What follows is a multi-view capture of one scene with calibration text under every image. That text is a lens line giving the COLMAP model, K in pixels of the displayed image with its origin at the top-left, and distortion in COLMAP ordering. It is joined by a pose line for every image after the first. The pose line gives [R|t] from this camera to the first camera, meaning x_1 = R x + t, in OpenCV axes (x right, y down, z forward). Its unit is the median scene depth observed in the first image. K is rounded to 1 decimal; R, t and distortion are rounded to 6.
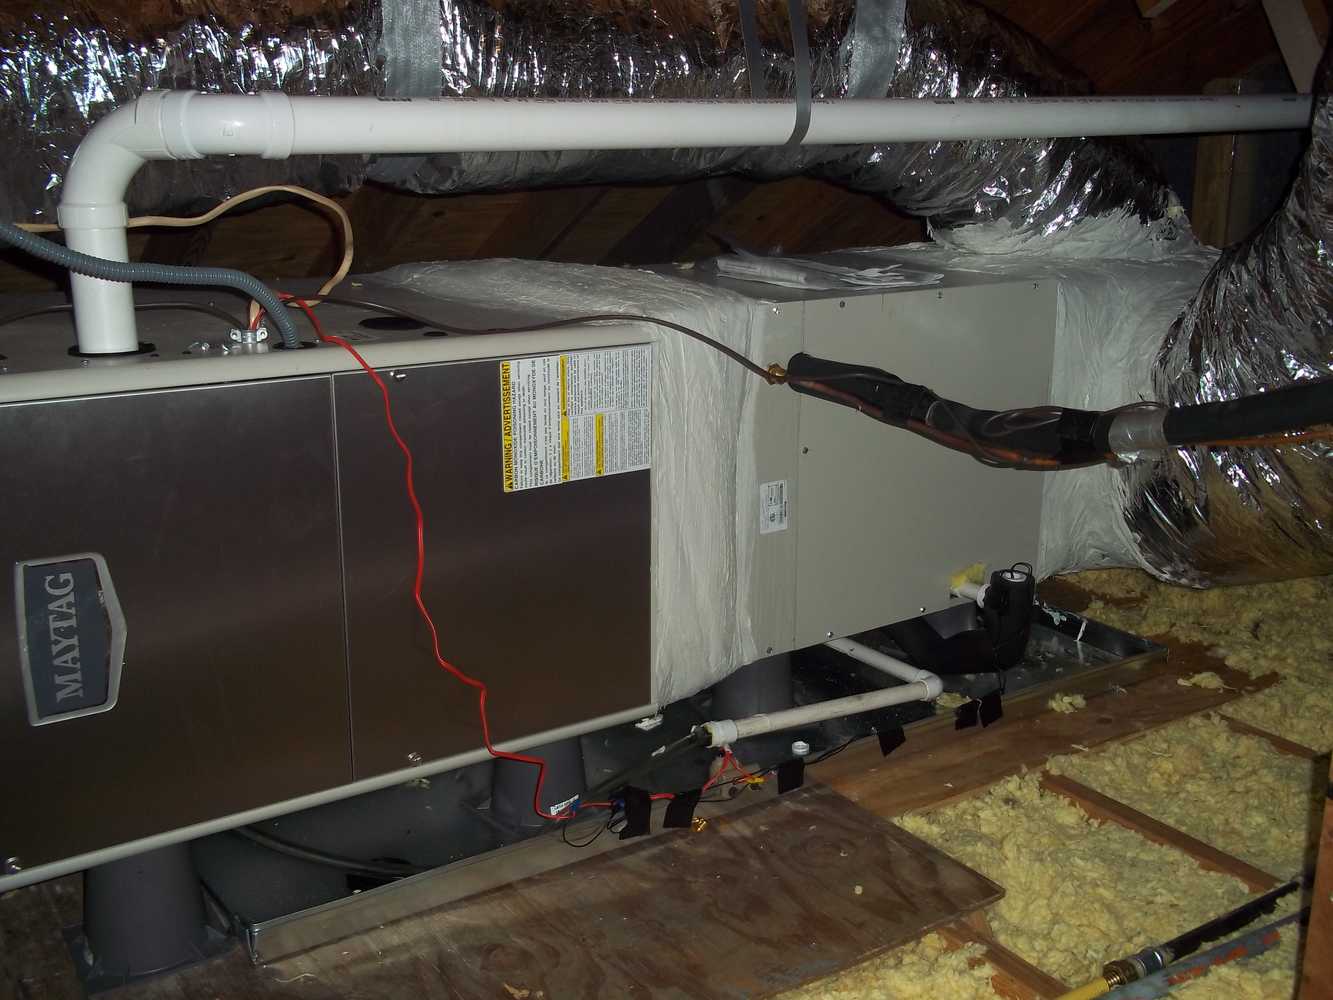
lens RADIAL K [[1430.6, 0, 666.5], [0, 1430.6, 500.0], [0, 0, 1]] dist [0.001304, -0.022323]
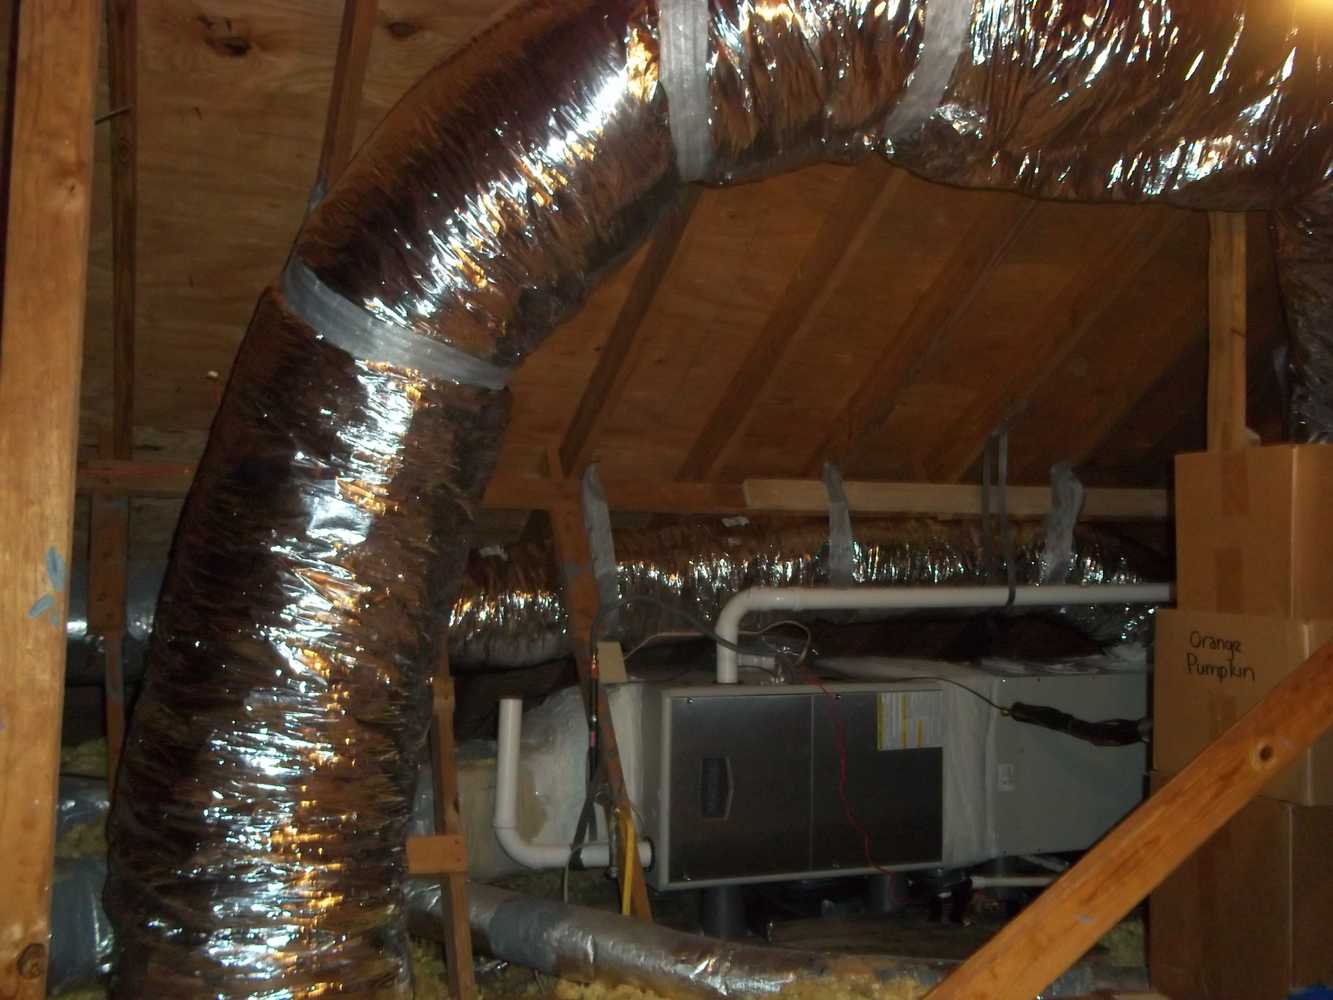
lens RADIAL K [[1430.6, 0, 666.5], [0, 1430.6, 500.0], [0, 0, 1]] dist [0.001304, -0.022323]
pose [[0.974624, -0.001884, -0.223839, 0.065218], [-0.063869, 0.956057, -0.286140, 0.259775], [0.214542, 0.293175, 0.931676, -1.210803]]
